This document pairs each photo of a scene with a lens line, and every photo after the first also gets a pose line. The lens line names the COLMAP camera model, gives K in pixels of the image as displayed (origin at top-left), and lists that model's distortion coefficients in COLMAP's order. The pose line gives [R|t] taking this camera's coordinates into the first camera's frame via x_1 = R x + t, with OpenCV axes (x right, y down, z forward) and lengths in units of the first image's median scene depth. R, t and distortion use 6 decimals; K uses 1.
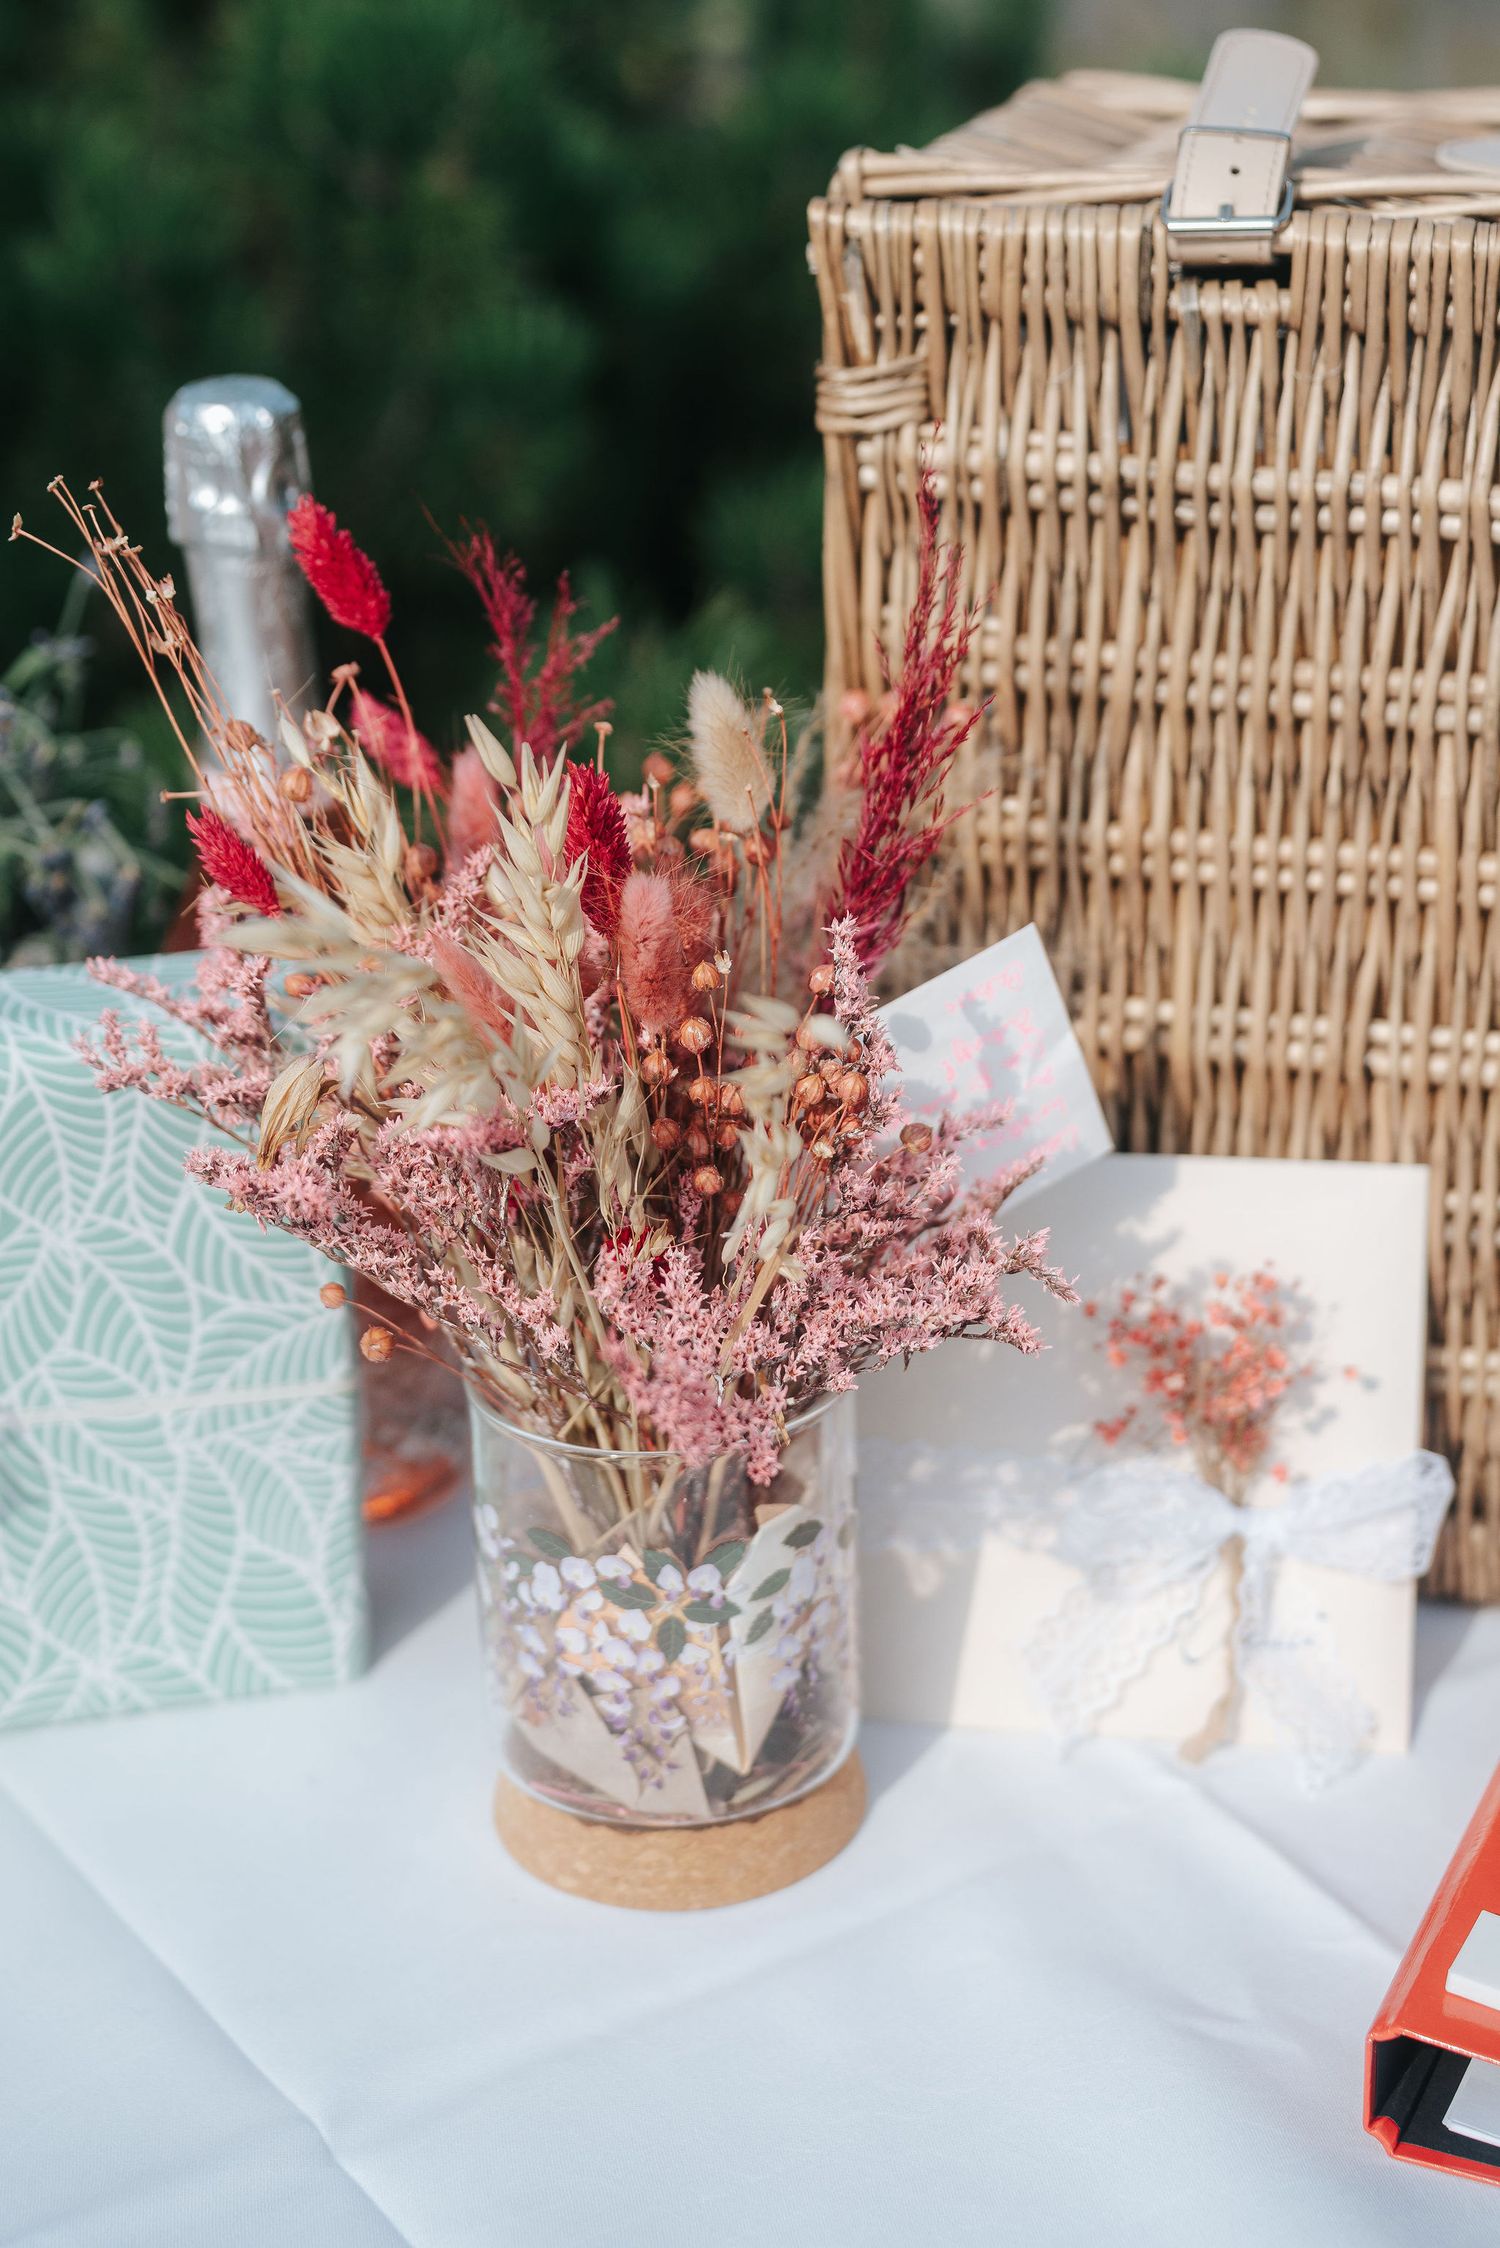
lens RADIAL K [[4211.0, 0, 747.1], [0, 4211.0, 1125.5], [0, 0, 1]] dist [0.167763, 0.000000]
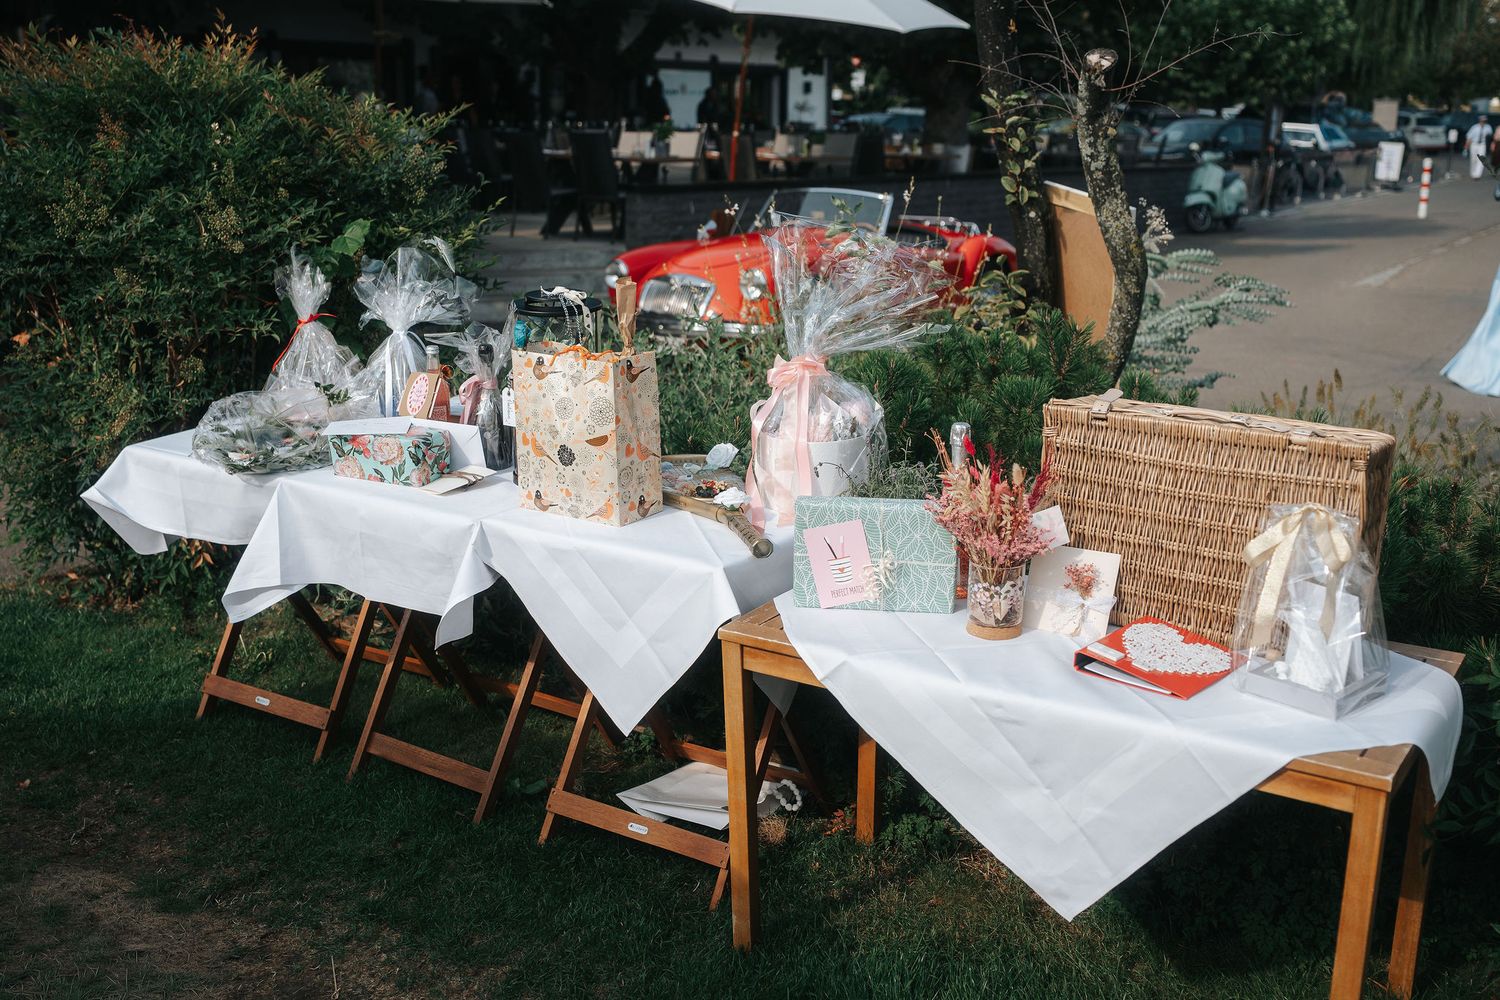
lens RADIAL K [[1512.8, 0, 749.5], [0, 1512.8, 498.4], [0, 0, 1]] dist [0.012103, 0.000000]
pose [[0.939644, 0.118932, -0.320817, 0.378154], [-0.176229, 0.971934, -0.155847, 0.411363], [0.293278, 0.202978, 0.934231, -1.456495]]
